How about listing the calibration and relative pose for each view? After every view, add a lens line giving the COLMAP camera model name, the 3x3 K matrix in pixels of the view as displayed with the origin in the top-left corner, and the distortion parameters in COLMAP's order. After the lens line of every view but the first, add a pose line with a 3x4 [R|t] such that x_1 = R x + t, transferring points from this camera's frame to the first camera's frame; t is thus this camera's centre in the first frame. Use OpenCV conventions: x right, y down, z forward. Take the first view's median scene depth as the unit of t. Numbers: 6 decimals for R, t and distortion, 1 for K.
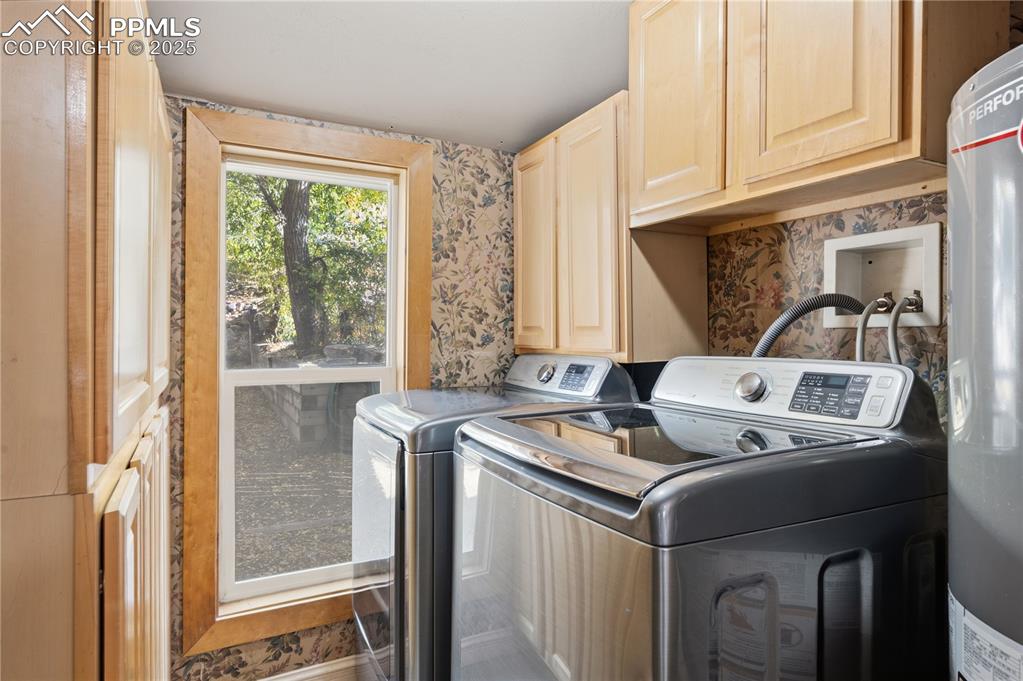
lens RADIAL K [[593.5, 0, 512.9], [0, 593.5, 339.6], [0, 0, 1]] dist [0.002164, 0.000521]
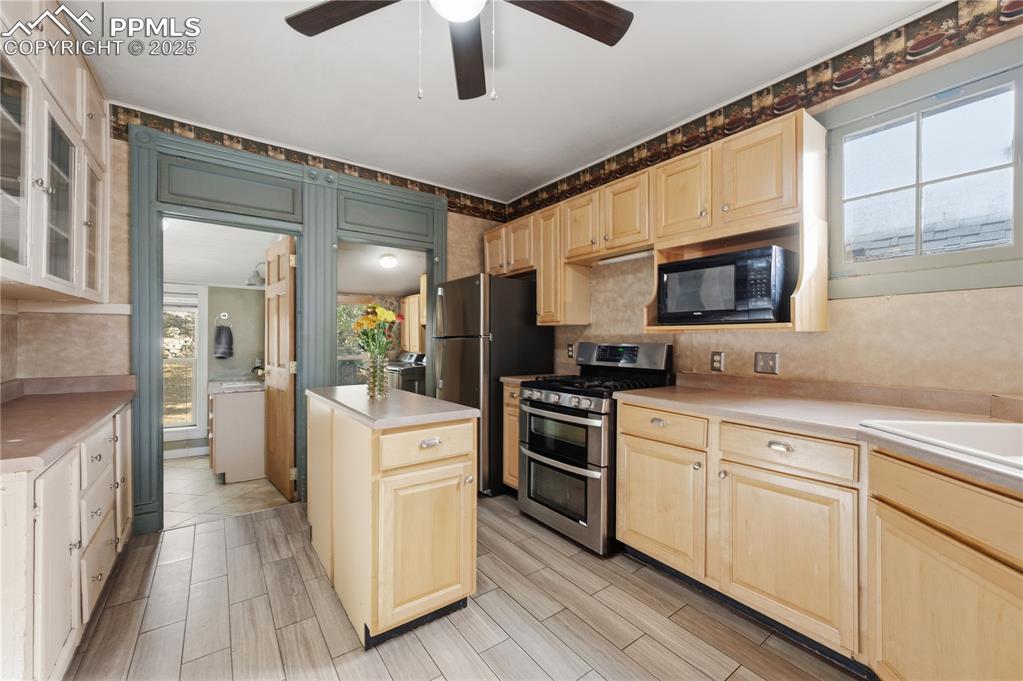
lens RADIAL K [[412.5, 0, 506.5], [0, 412.5, 342.7], [0, 0, 1]] dist [-0.000125, -0.000123]
pose [[0.988087, -0.001390, 0.153888, 0.330192], [0.000119, 0.999966, 0.008271, -0.070469], [-0.153895, -0.008154, 0.988054, -2.100133]]
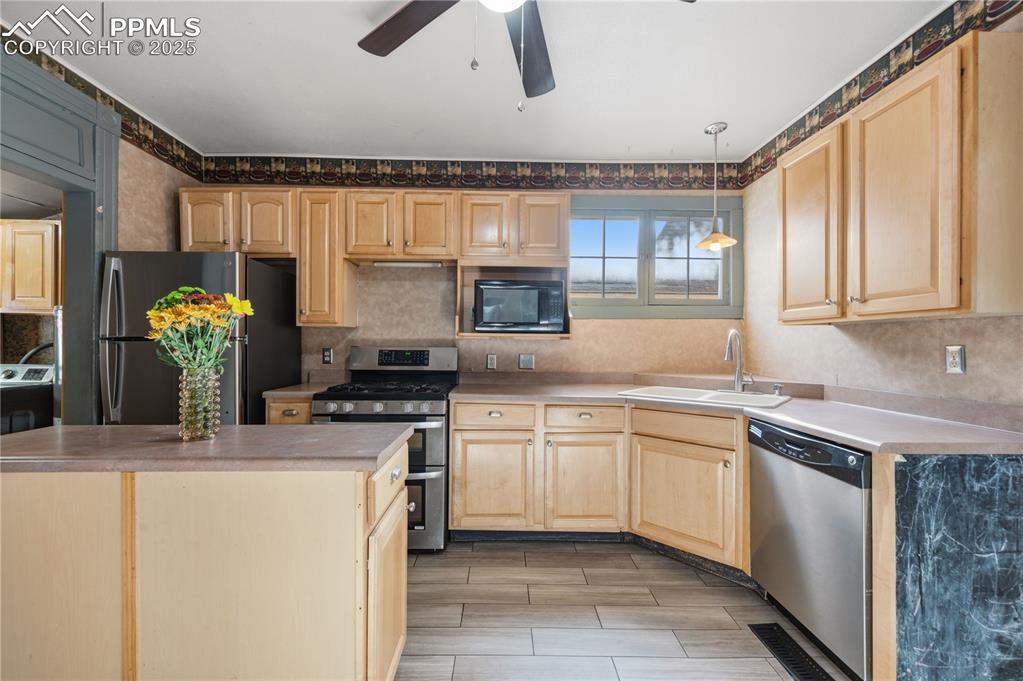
lens RADIAL K [[412.5, 0, 506.9], [0, 412.5, 344.3], [0, 0, 1]] dist [-0.000125, -0.000123]
pose [[0.434080, -0.000599, 0.900874, -0.306270], [-0.007973, 0.999958, 0.004506, -0.078148], [-0.900839, -0.009138, 0.434057, -1.651580]]
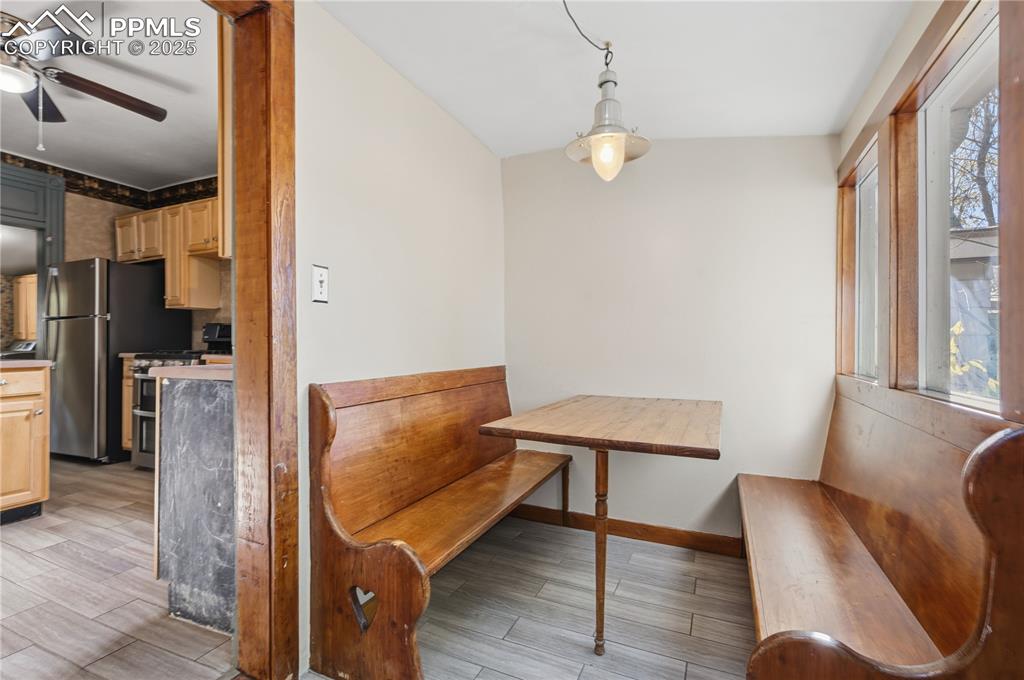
lens RADIAL K [[472.6, 0, 519.2], [0, 472.6, 341.0], [0, 0, 1]] dist [0.000487, -0.000775]
pose [[0.777838, -0.002308, 0.628460, 0.645889], [0.003351, 0.999994, -0.000476, 0.042677], [-0.628456, 0.002476, 0.777841, -3.295867]]
